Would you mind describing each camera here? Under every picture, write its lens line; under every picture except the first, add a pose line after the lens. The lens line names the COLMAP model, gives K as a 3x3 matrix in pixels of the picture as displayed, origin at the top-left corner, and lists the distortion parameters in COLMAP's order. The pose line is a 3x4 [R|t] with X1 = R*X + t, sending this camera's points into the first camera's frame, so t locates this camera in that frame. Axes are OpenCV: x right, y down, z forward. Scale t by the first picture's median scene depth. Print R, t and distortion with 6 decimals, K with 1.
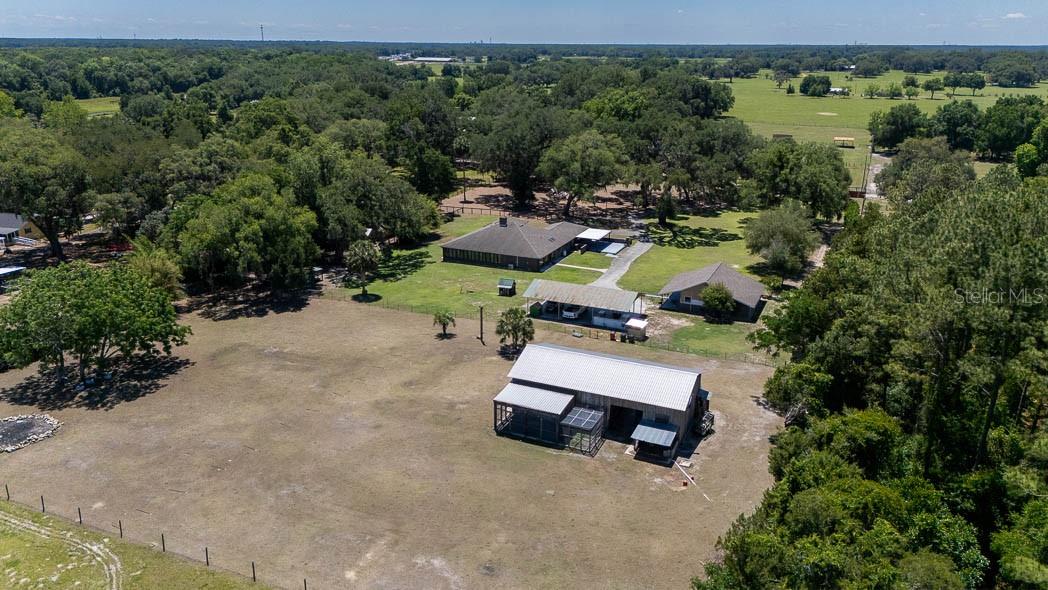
lens RADIAL K [[768.7, 0, 523.9], [0, 768.7, 296.4], [0, 0, 1]] dist [0.058283, -0.062423]
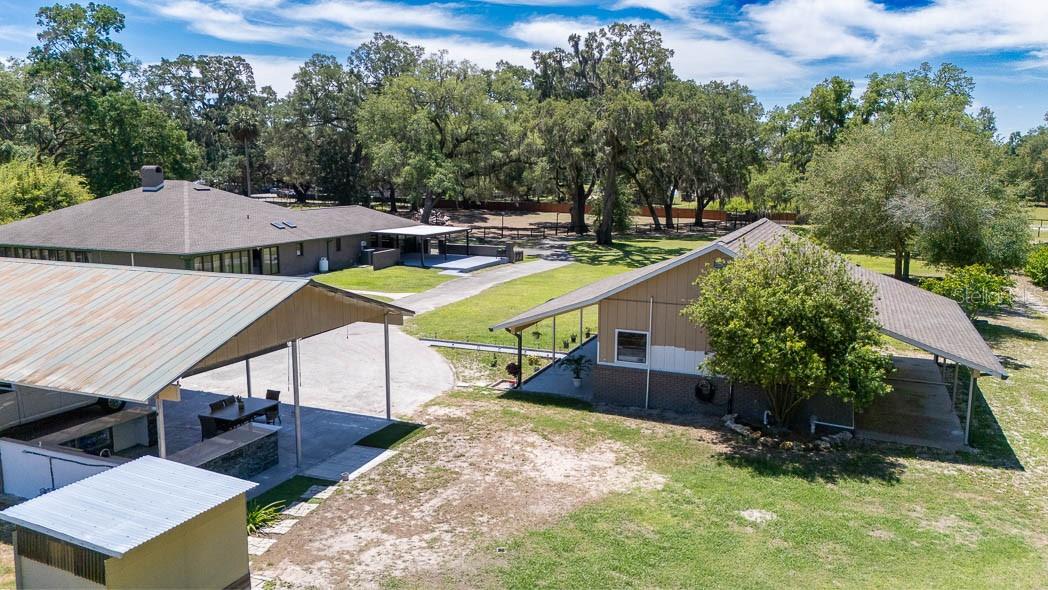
lens RADIAL K [[768.7, 0, 524.6], [0, 768.7, 298.7], [0, 0, 1]] dist [0.058283, -0.062423]
pose [[0.999706, -0.007748, 0.022956, 0.173660], [0.011061, 0.988937, -0.147925, 0.020416], [-0.021556, 0.148136, 0.988732, 0.771529]]
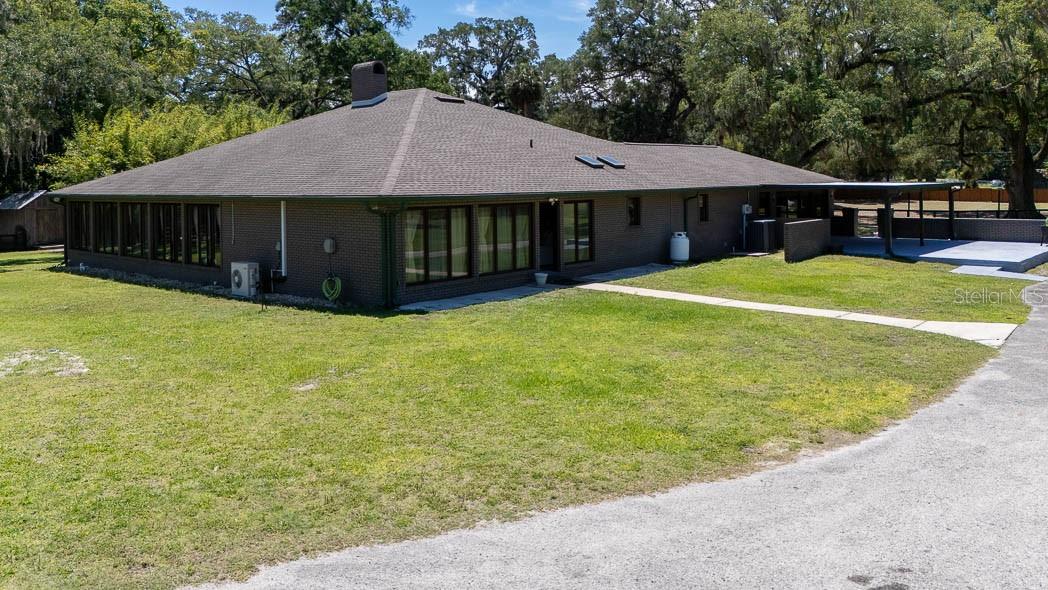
lens RADIAL K [[768.7, 0, 524.8], [0, 768.7, 296.2], [0, 0, 1]] dist [0.058283, -0.062423]
pose [[0.951538, 0.027025, -0.306341, 0.089400], [-0.077074, 0.985296, -0.152481, -0.020049], [0.297716, 0.168702, 0.939630, 1.016179]]
